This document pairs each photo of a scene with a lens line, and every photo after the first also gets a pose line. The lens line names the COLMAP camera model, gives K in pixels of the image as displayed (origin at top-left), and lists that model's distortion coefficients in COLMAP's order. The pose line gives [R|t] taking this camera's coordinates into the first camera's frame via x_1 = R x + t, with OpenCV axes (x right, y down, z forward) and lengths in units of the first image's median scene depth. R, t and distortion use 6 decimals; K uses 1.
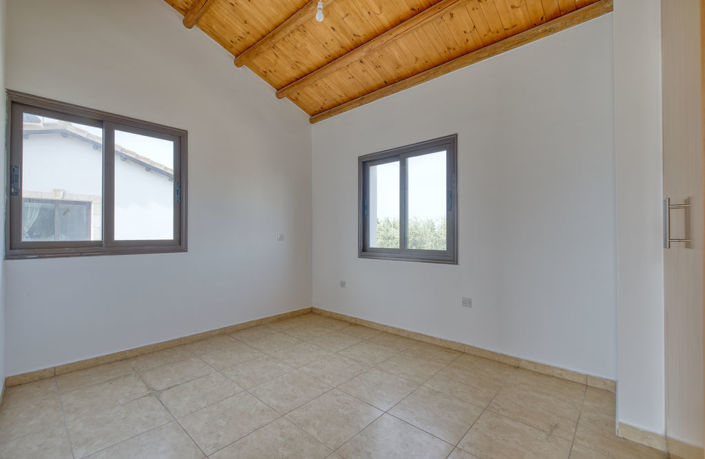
lens RADIAL K [[300.6, 0, 353.2], [0, 300.6, 232.8], [0, 0, 1]] dist [0.001597, 0.000202]
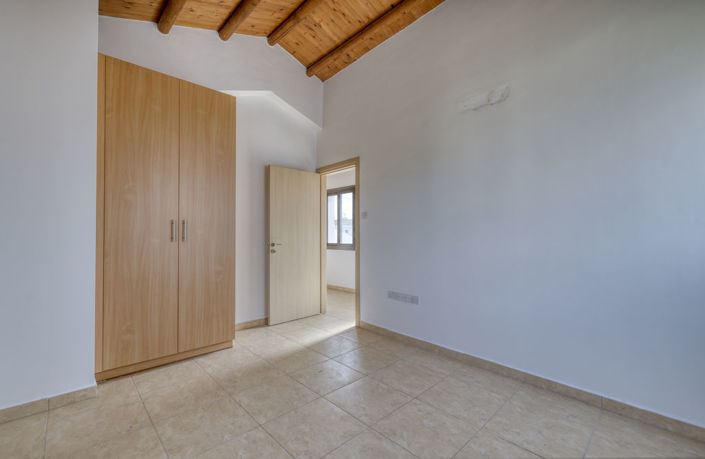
lens RADIAL K [[300.6, 0, 353.2], [0, 300.6, 232.8], [0, 0, 1]] dist [0.001597, 0.000202]
pose [[-0.997685, 0.003025, 0.067939, -0.247263], [0.001987, 0.999880, -0.015337, 0.013984], [-0.067978, -0.015167, -0.997572, 1.952937]]
